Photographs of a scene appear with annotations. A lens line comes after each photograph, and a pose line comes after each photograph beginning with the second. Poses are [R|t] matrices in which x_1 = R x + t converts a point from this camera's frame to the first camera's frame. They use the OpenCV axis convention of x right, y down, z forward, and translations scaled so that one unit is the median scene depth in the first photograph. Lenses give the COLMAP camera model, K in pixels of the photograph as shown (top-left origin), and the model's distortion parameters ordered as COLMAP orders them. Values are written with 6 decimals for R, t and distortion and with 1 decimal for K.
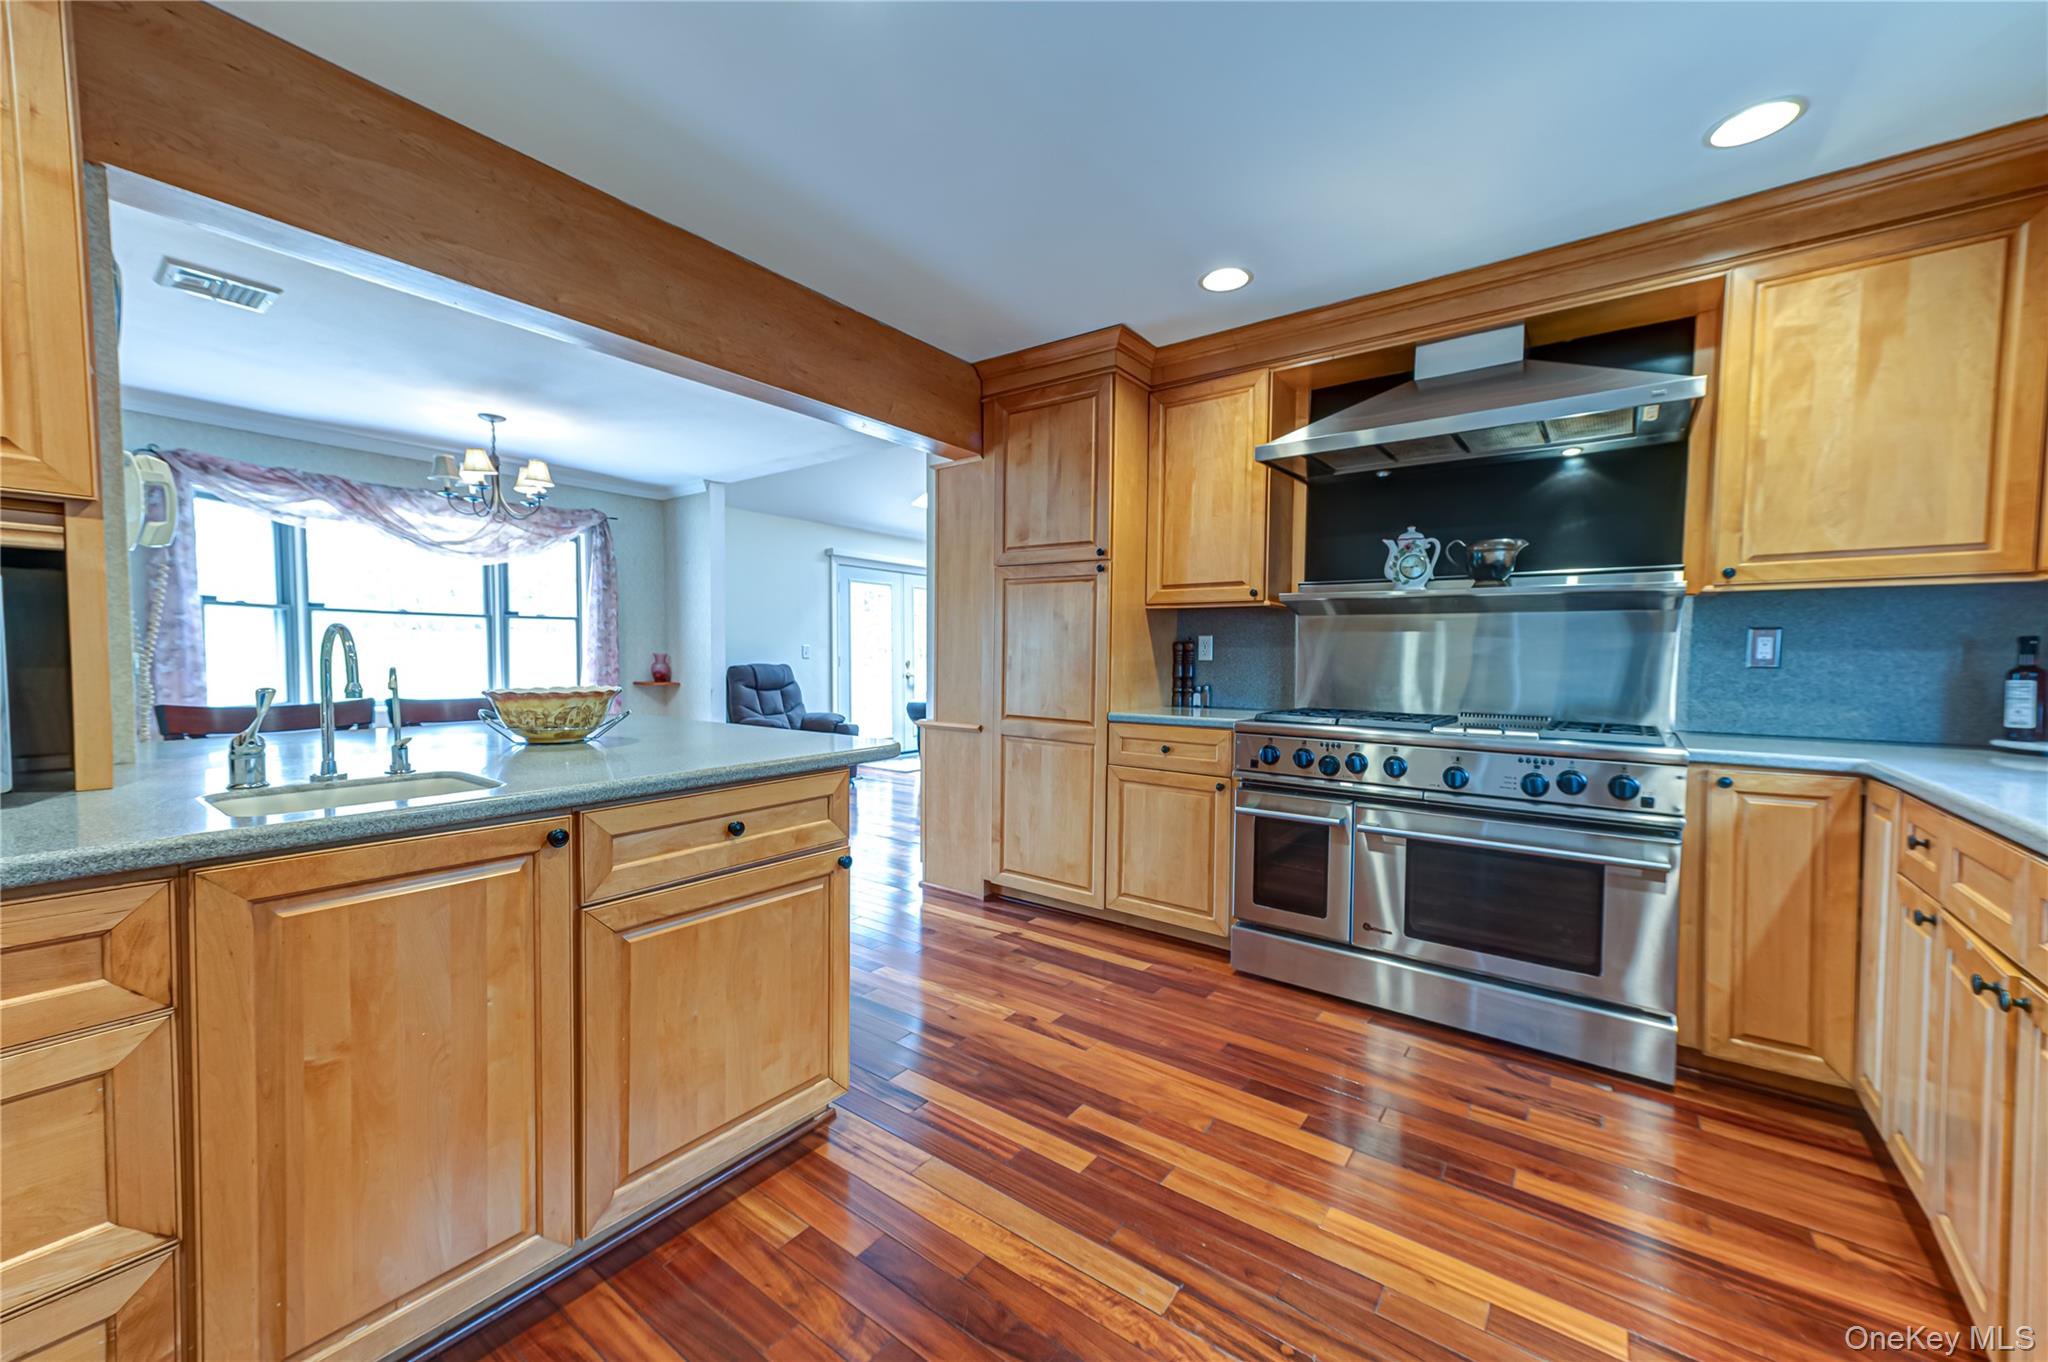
lens RADIAL K [[785.4, 0, 1031.2], [0, 785.4, 689.3], [0, 0, 1]] dist [0.018964, -0.000400]
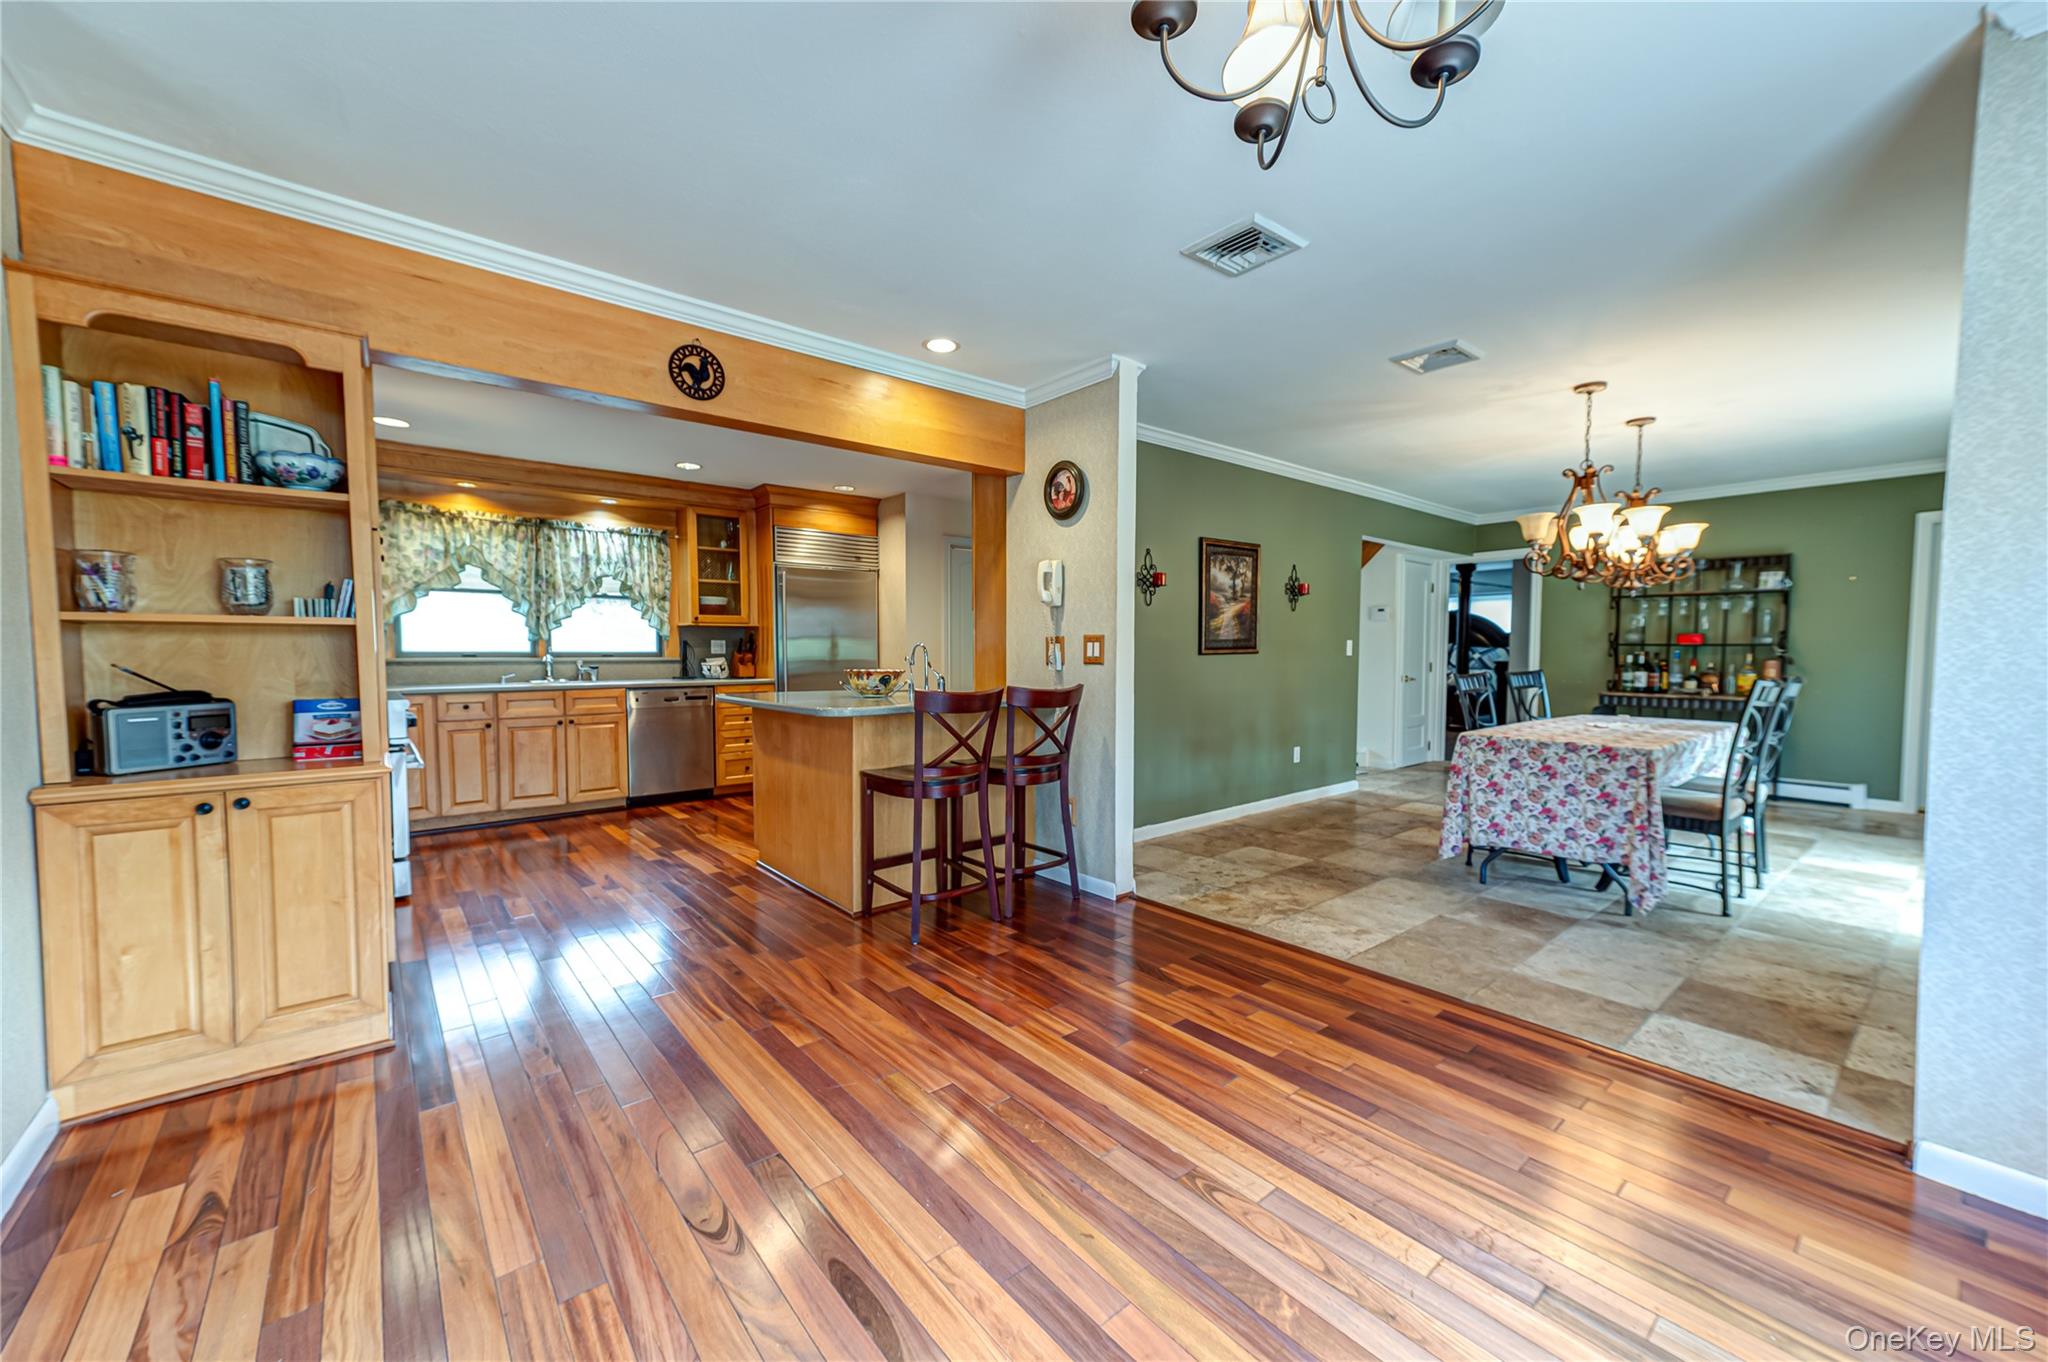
lens RADIAL K [[785.4, 0, 1029.8], [0, 785.4, 690.0], [0, 0, 1]] dist [0.018964, -0.000400]
pose [[-0.973158, -0.021308, 0.229150, -0.976749], [0.000380, 0.995554, 0.094187, -0.093192], [-0.230138, 0.091746, -0.968824, 1.922285]]
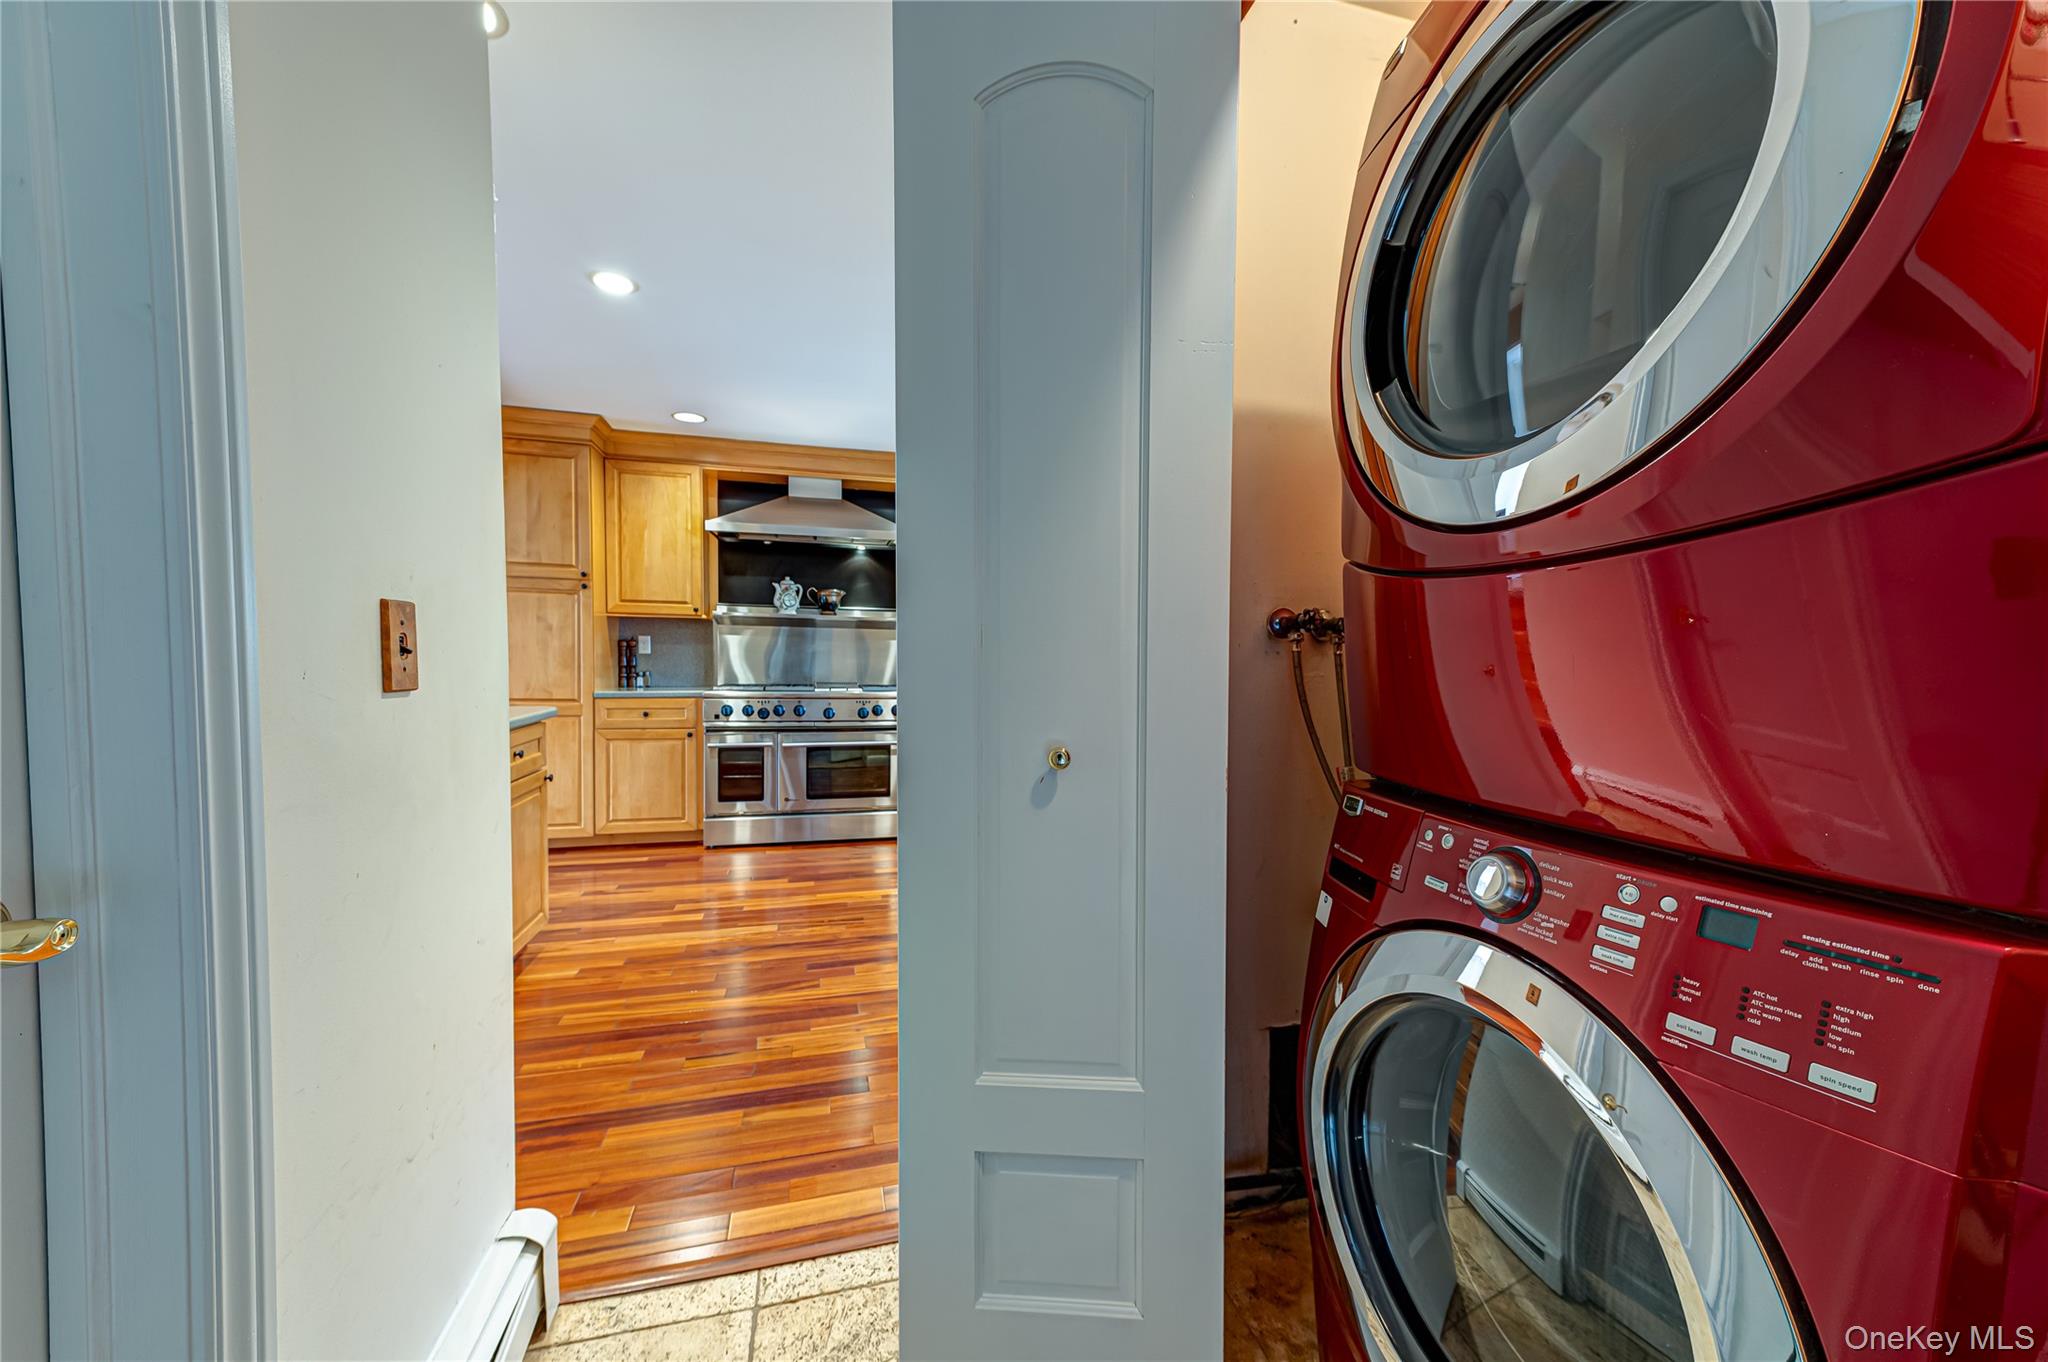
lens RADIAL K [[785.4, 0, 1032.8], [0, 785.4, 687.4], [0, 0, 1]] dist [0.018964, -0.000400]
pose [[0.616781, -0.034143, 0.786394, -0.562905], [0.028505, 0.999372, 0.021034, 0.016647], [-0.786618, 0.009443, 0.617368, -0.500551]]
